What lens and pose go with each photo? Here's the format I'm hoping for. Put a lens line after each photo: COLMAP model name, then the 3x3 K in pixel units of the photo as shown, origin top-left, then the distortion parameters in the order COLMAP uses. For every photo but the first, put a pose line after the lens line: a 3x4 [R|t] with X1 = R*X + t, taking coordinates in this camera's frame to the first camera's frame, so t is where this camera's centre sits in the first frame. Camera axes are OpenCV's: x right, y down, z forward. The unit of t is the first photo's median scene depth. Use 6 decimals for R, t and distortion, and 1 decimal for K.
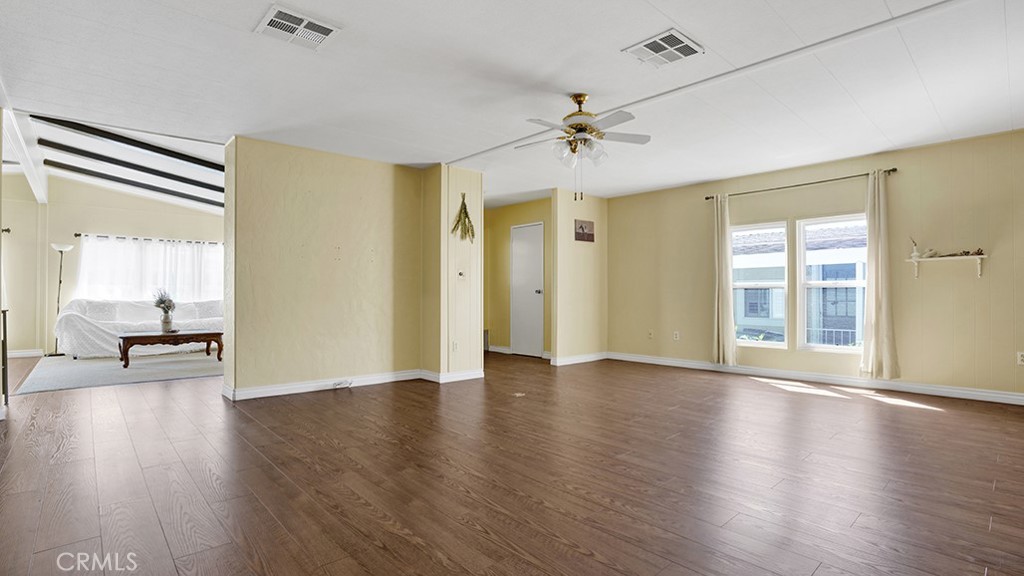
lens RADIAL K [[496.9, 0, 516.6], [0, 496.9, 291.5], [0, 0, 1]] dist [-0.075127, 0.034897]
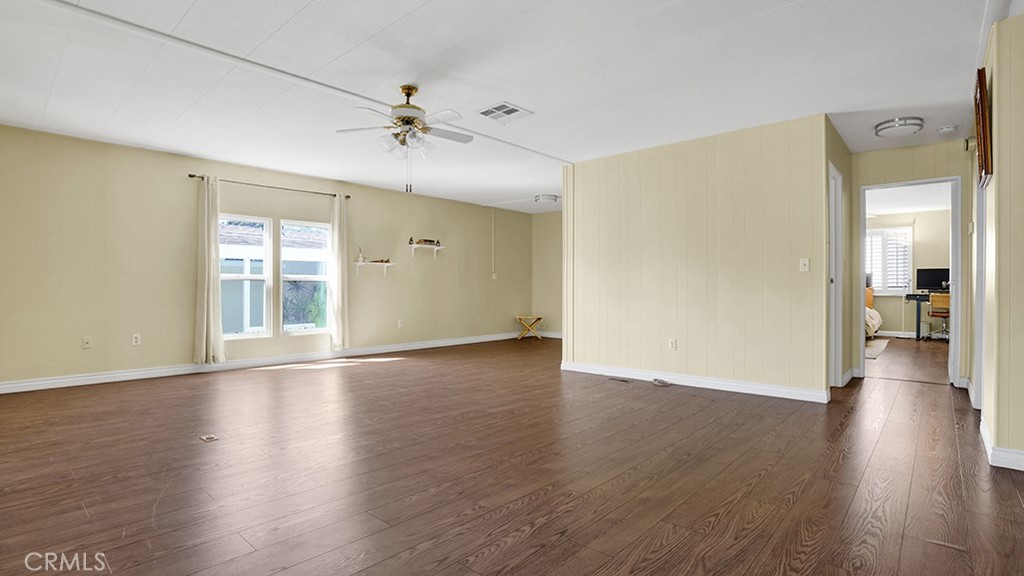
lens RADIAL K [[496.9, 0, 516.6], [0, 496.9, 291.5], [0, 0, 1]] dist [-0.075127, 0.034897]
pose [[-0.106333, -0.007083, 0.994305, -0.583400], [-0.006859, 0.999956, 0.006390, 0.006149], [-0.994307, -0.006141, -0.106377, 0.576136]]
